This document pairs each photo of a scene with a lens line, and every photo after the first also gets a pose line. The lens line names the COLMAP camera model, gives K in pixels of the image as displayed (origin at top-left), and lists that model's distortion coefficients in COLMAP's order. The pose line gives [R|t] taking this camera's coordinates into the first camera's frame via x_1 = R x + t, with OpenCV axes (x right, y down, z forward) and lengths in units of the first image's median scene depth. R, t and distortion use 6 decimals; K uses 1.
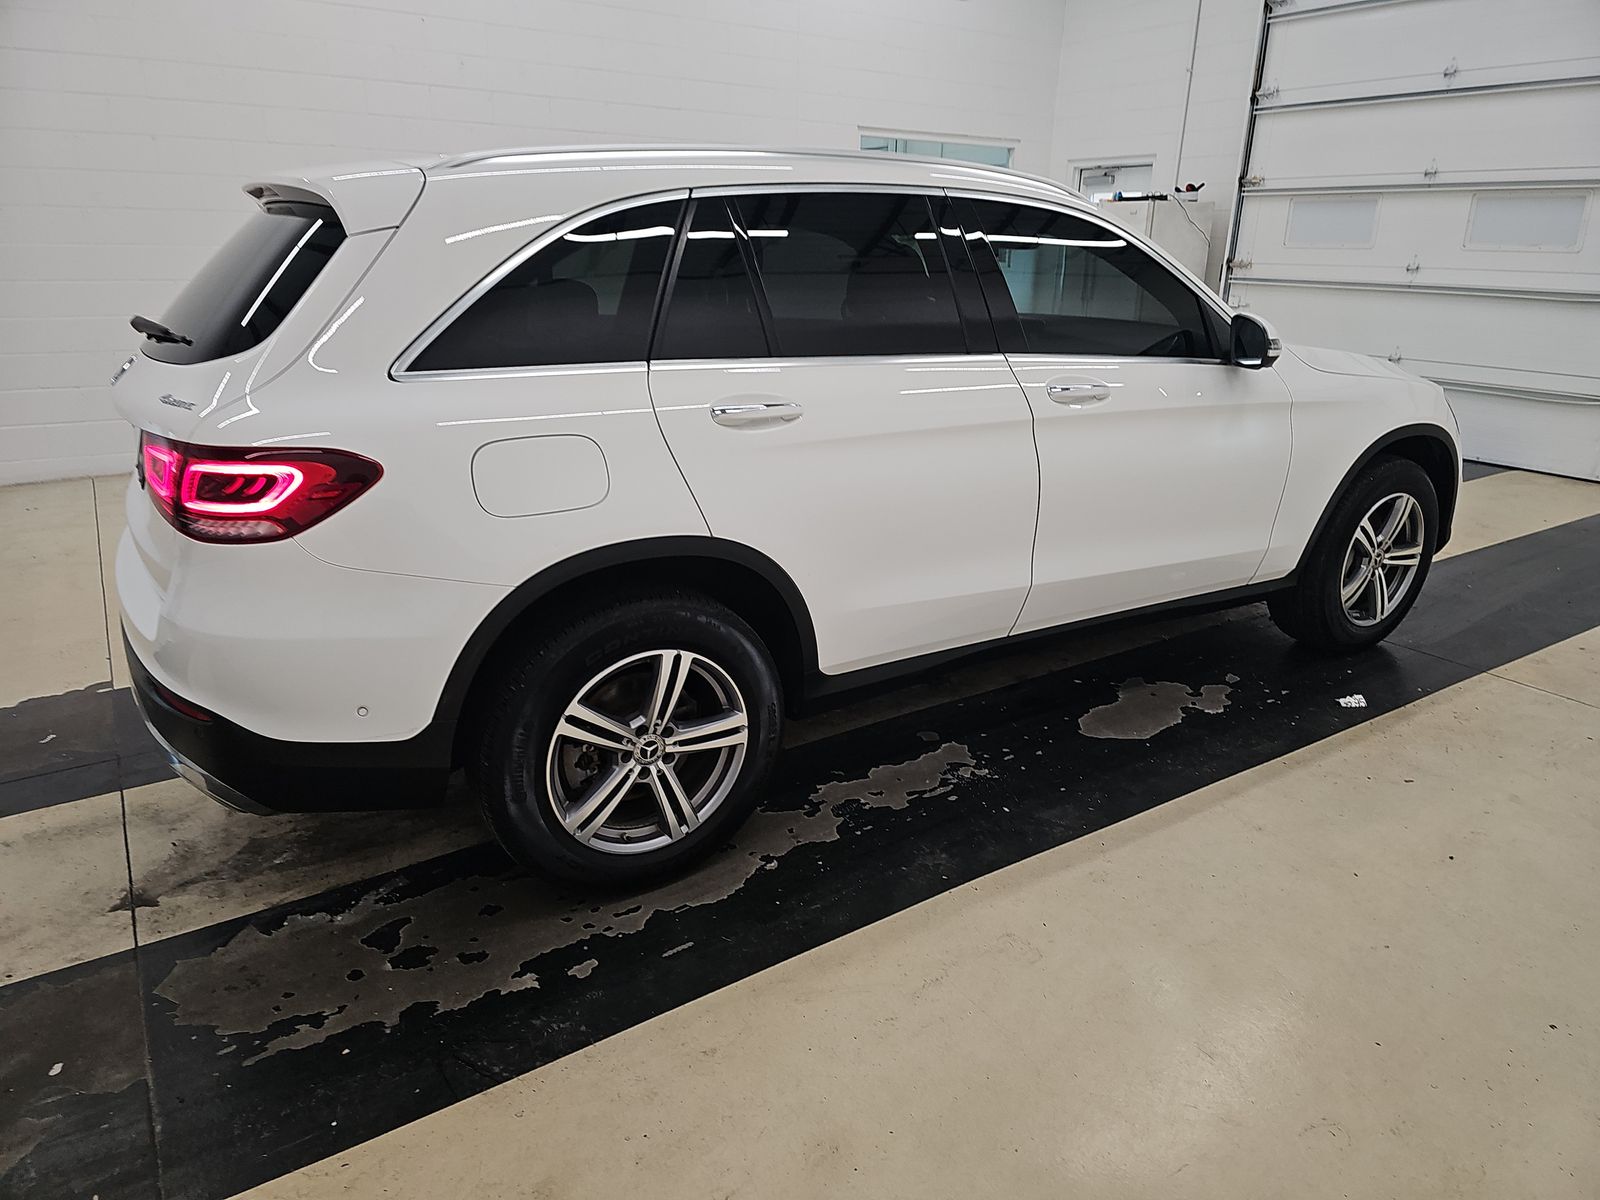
lens RADIAL K [[1057.8, 0, 810.9], [0, 1057.8, 596.0], [0, 0, 1]] dist [0.047646, -0.039714]
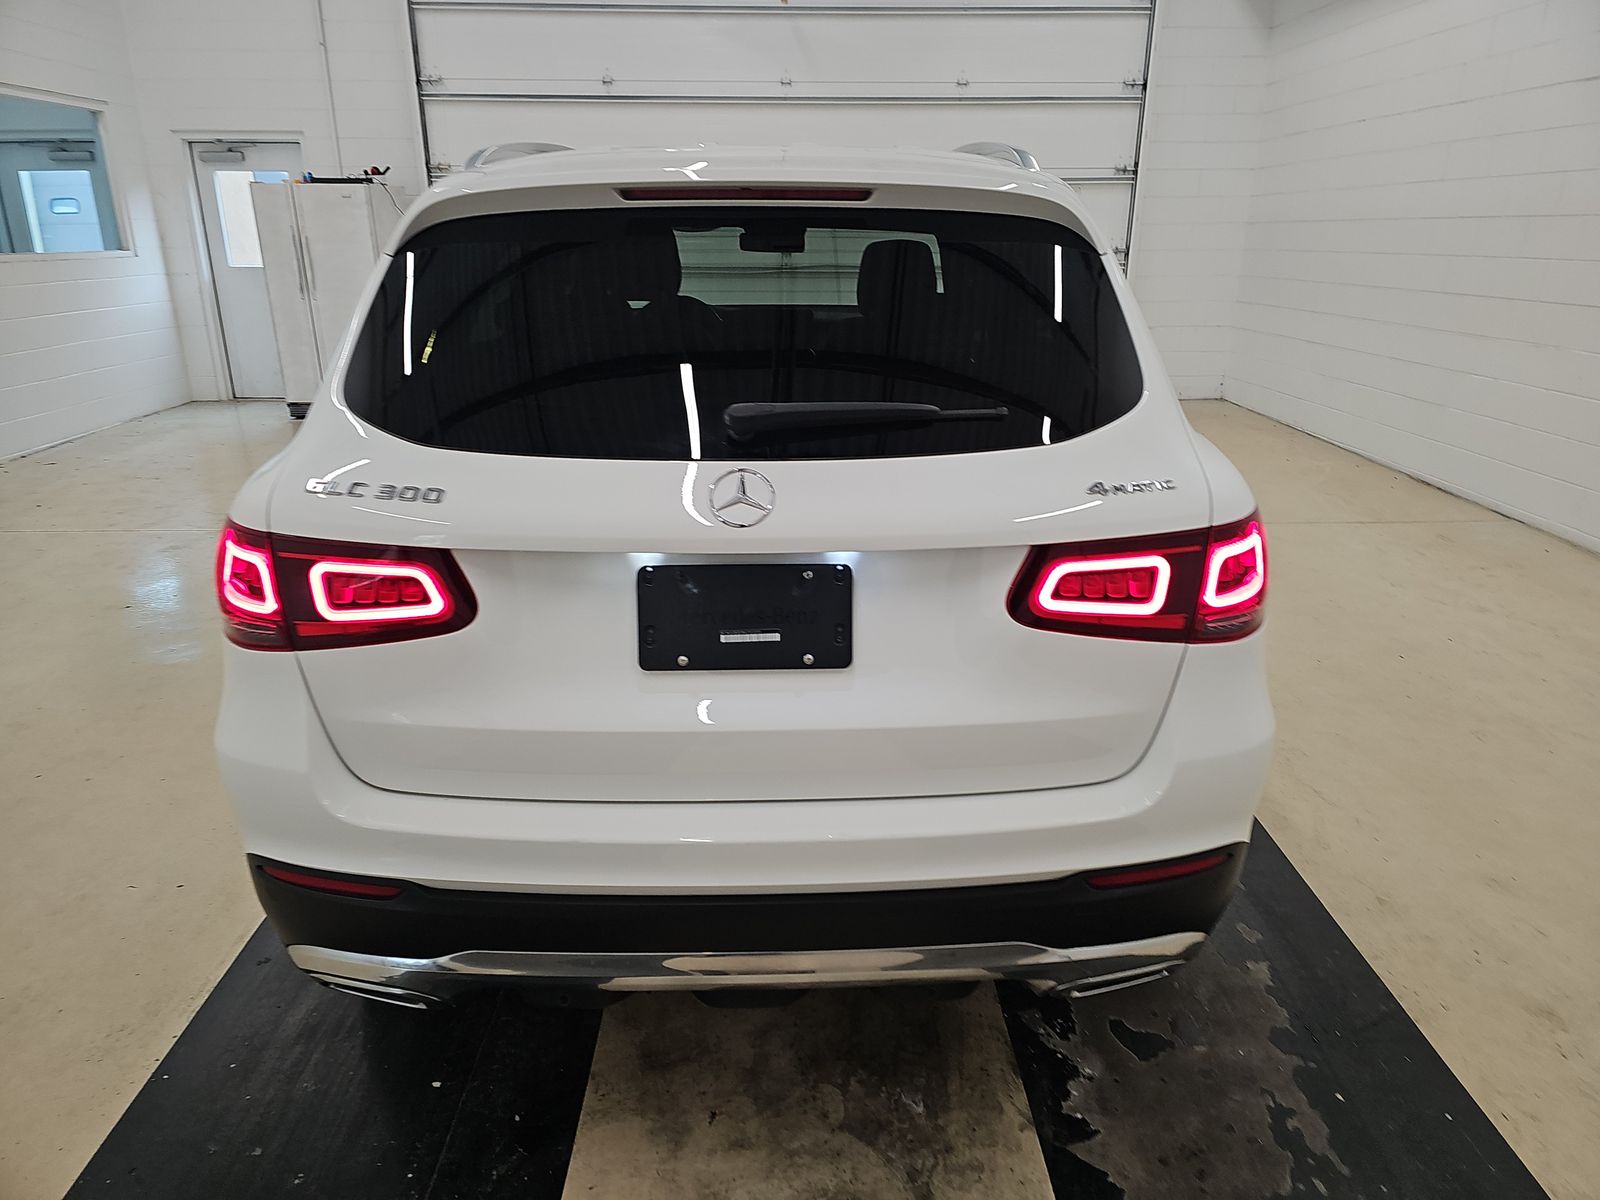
lens RADIAL K [[1057.8, 0, 810.9], [0, 1057.8, 596.0], [0, 0, 1]] dist [0.047646, -0.039714]
pose [[0.522995, -0.293451, 0.800226, -1.019502], [0.279068, 0.946069, 0.164546, -0.224968], [-0.805355, 0.137261, 0.576682, 0.590857]]
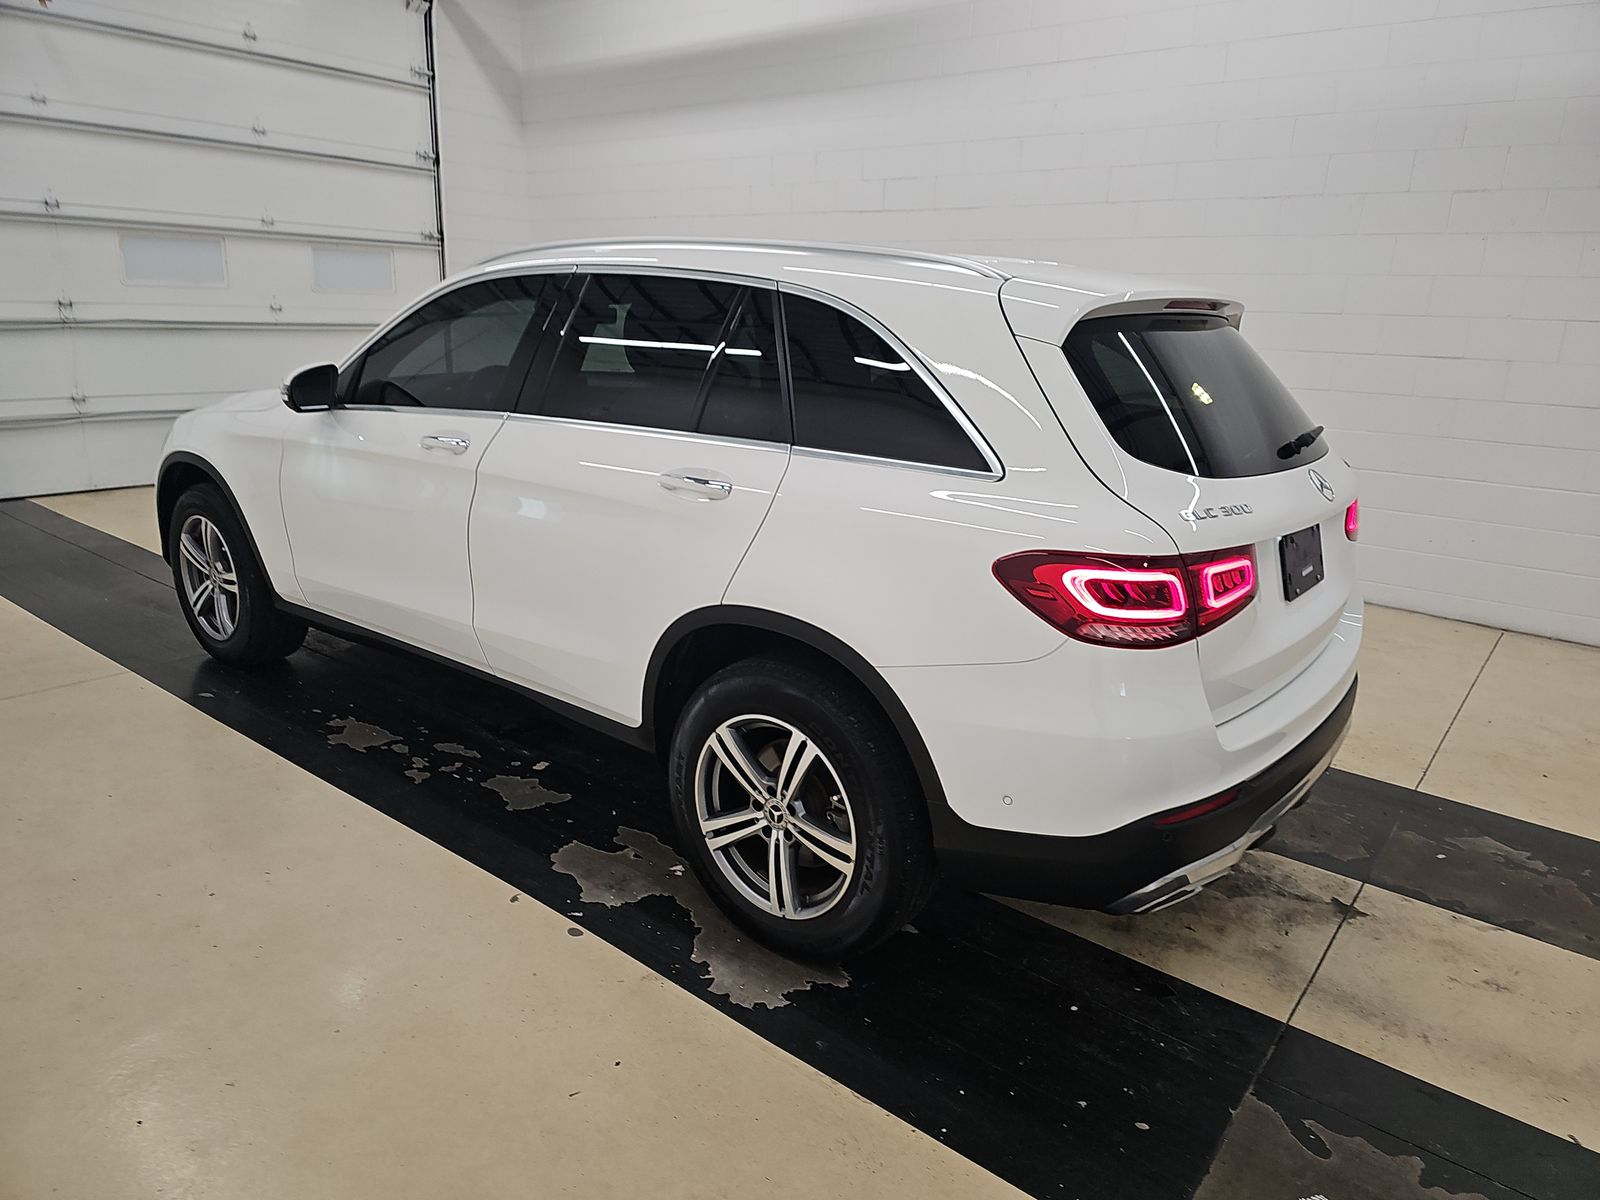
lens RADIAL K [[1057.8, 0, 810.9], [0, 1057.8, 596.0], [0, 0, 1]] dist [0.047646, -0.039714]
pose [[-0.322425, -0.278896, 0.904577, -1.316558], [0.262286, 0.891873, 0.368467, -0.566652], [-0.909532, 0.356061, -0.214412, 1.558853]]
